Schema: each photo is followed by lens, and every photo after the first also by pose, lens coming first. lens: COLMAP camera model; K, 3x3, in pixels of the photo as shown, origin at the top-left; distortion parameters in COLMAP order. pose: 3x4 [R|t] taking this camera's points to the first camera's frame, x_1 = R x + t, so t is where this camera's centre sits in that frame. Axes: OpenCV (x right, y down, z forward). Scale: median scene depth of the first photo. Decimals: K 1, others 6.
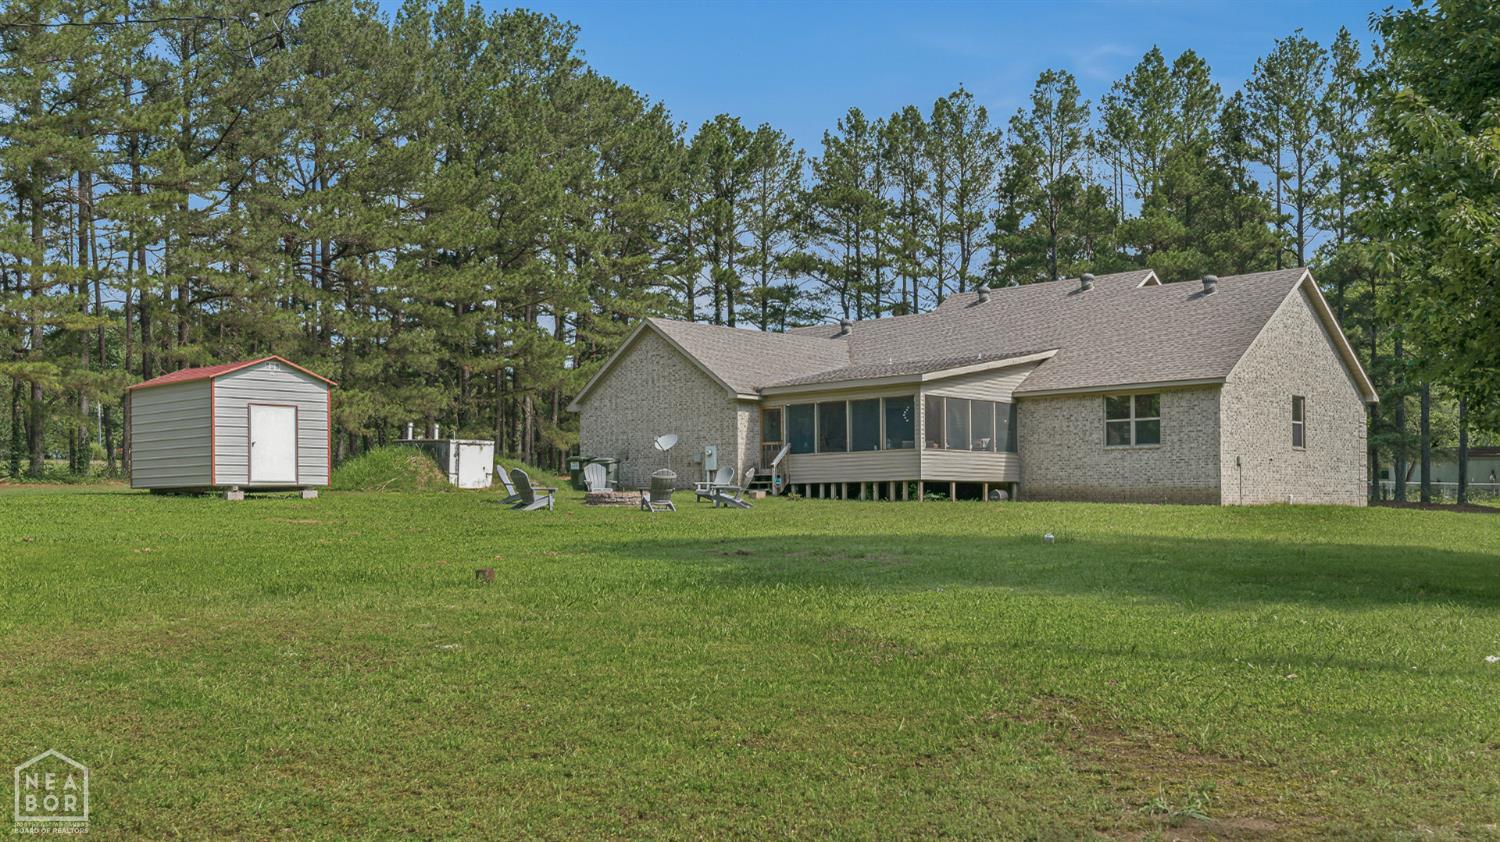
lens RADIAL K [[1489.5, 0, 750.0], [0, 1489.5, 421.0], [0, 0, 1]] dist [0.056370, -0.015014]
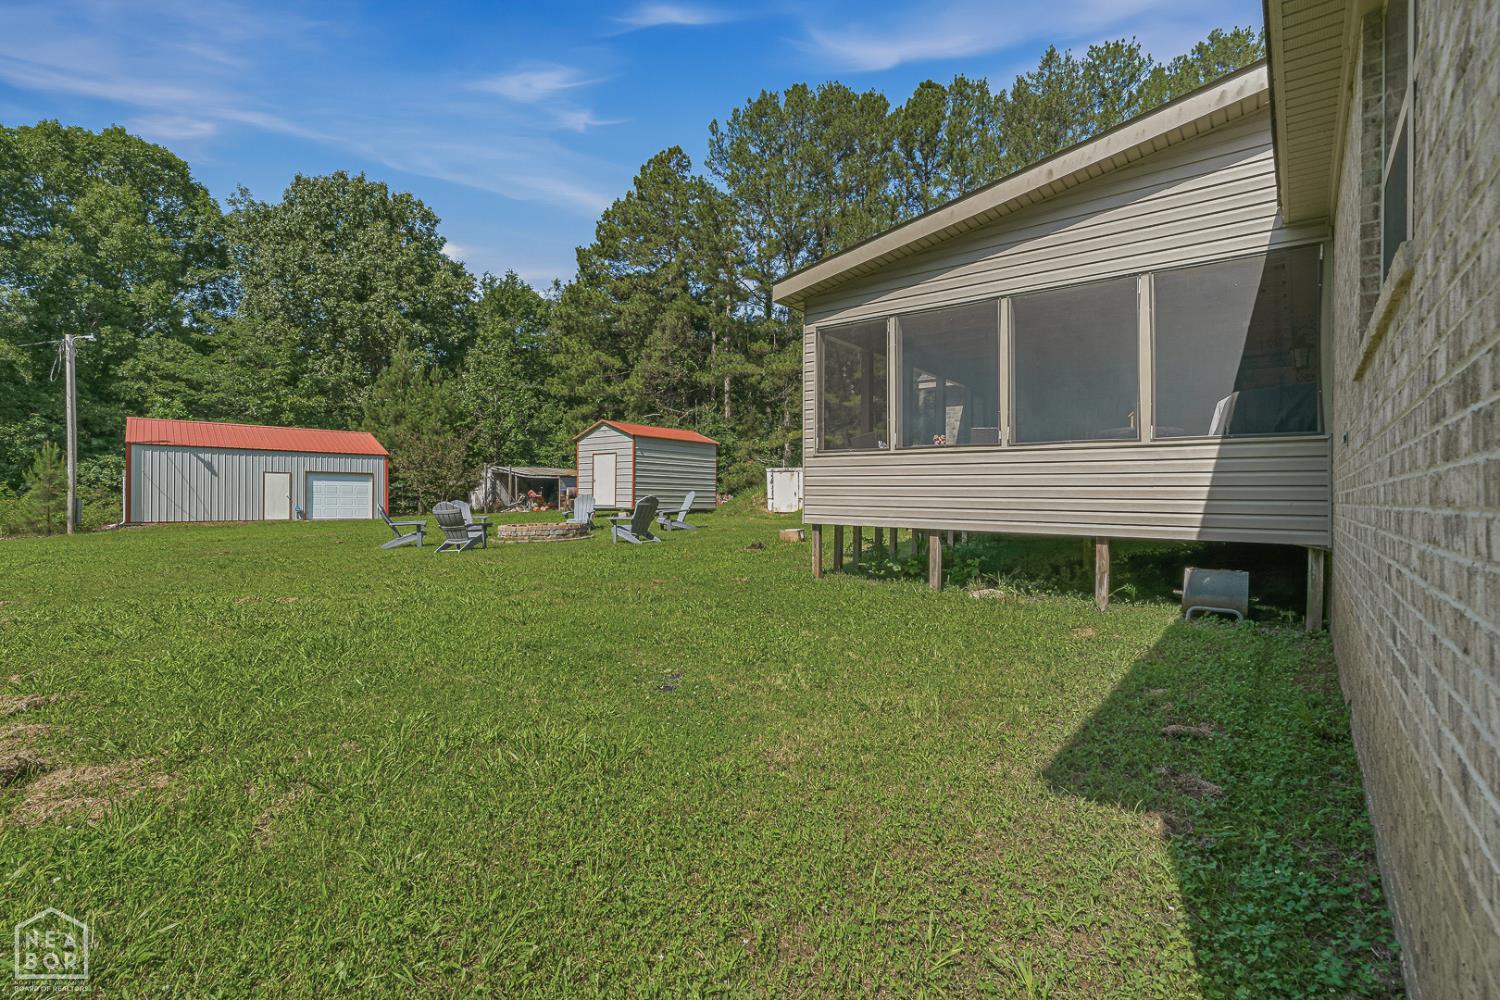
lens RADIAL K [[685.1, 0, 750.0], [0, 685.1, 500.0], [0, 0, 1]] dist [-0.000757, -0.000058]
pose [[0.047435, 0.012802, -0.998792, 0.309335], [0.051316, 0.998566, 0.015236, 0.027507], [0.997555, -0.051977, 0.046710, 0.959227]]
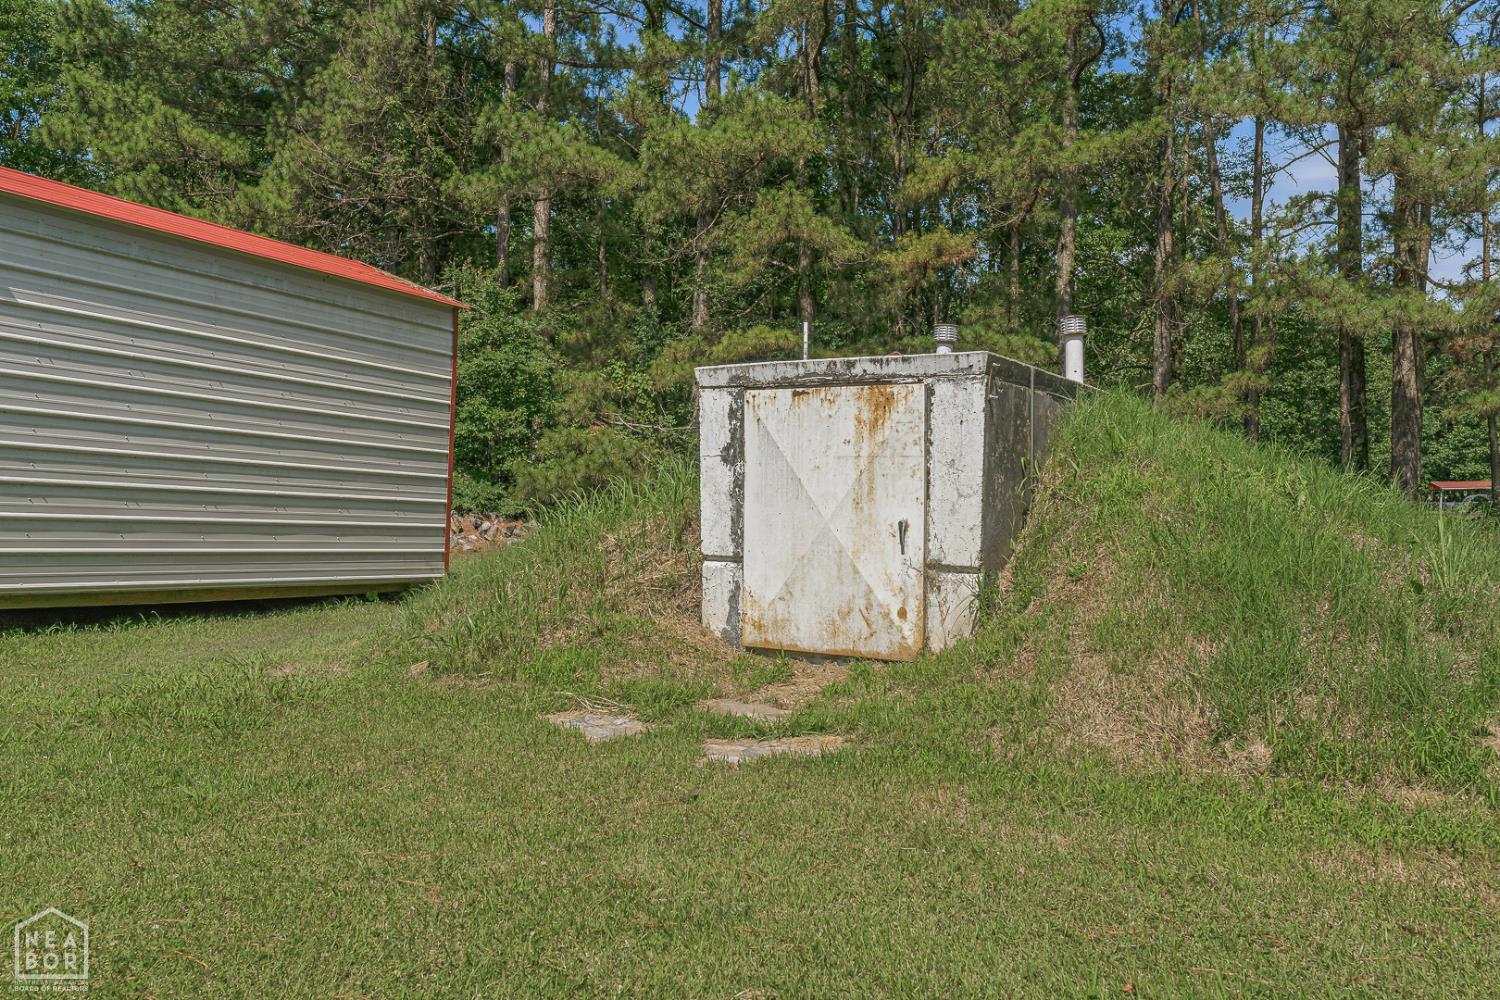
lens RADIAL K [[1131.3, 0, 750.0], [0, 1131.3, 500.0], [0, 0, 1]] dist [0.000615, -0.000422]
pose [[0.180701, -0.008312, -0.983503, -0.066763], [0.033012, 0.999452, -0.002381, 0.028652], [0.982984, -0.032037, 0.180877, 0.977754]]
